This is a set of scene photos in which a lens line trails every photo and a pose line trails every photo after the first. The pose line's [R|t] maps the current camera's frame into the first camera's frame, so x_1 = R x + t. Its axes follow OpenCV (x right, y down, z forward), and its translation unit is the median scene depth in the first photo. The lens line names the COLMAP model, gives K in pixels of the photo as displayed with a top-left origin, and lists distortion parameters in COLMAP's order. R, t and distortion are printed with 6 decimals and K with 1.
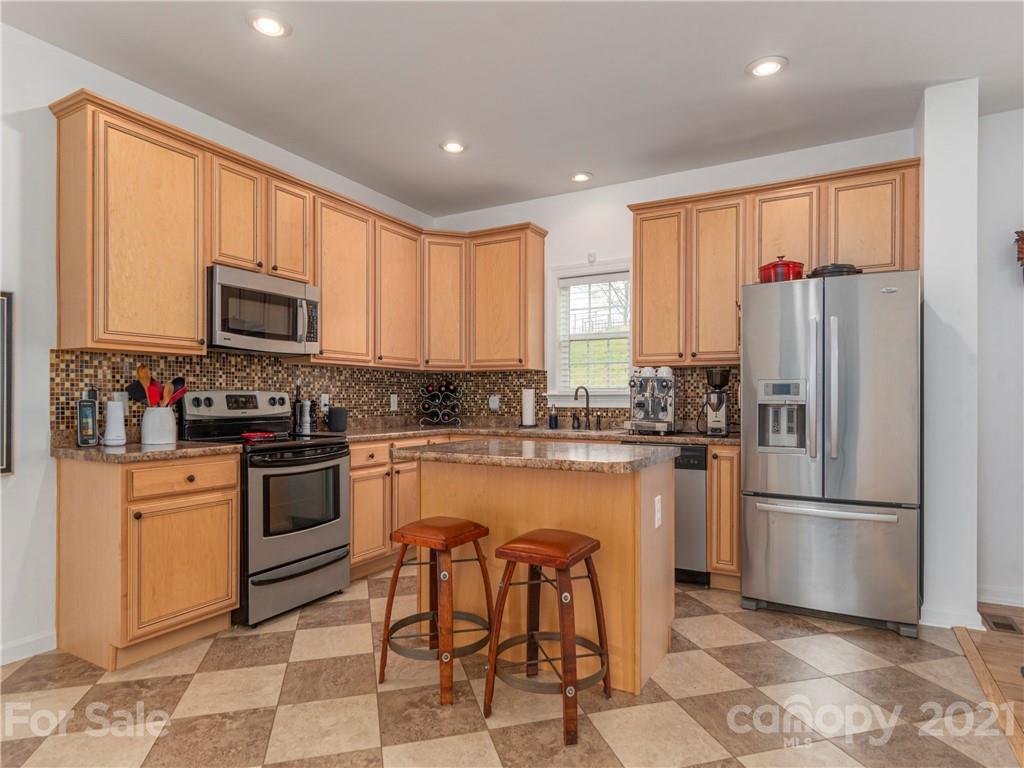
lens RADIAL K [[595.4, 0, 472.5], [0, 595.4, 393.5], [0, 0, 1]] dist [0.002203, 0.004279]
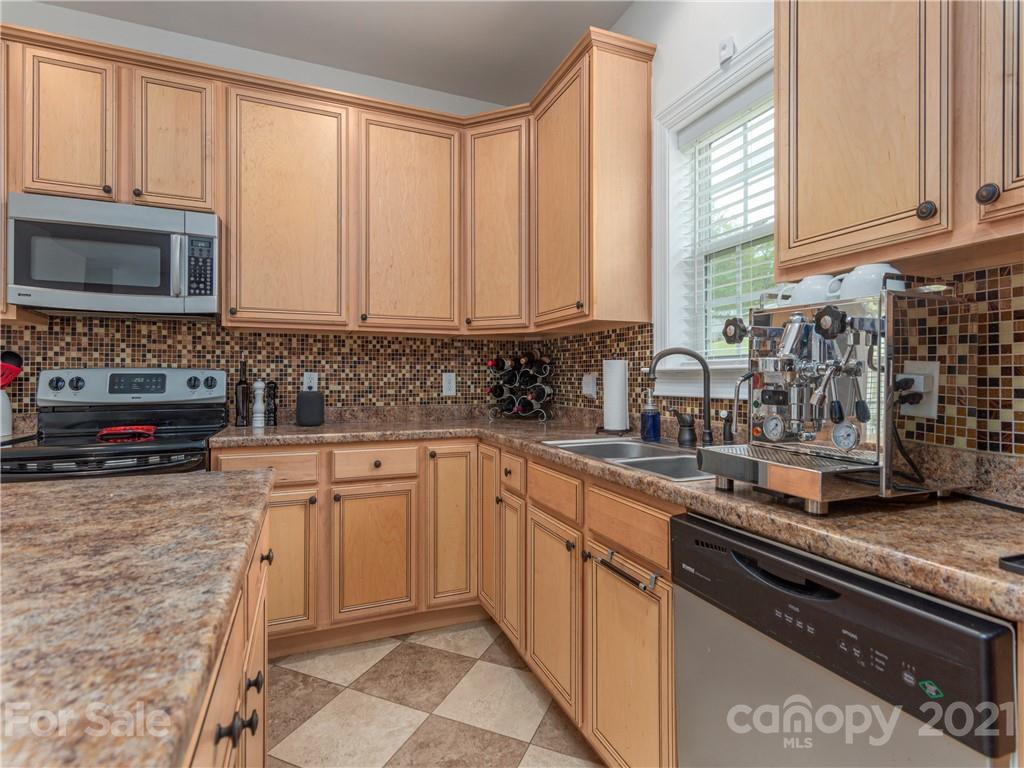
lens RADIAL K [[505.8, 0, 489.7], [0, 505.8, 373.9], [0, 0, 1]] dist [0.011464, -0.001176]
pose [[0.801168, -0.006796, -0.598401, 0.332411], [0.005896, 0.999977, -0.003463, 0.006720], [0.598411, -0.000754, 0.801189, 0.712353]]
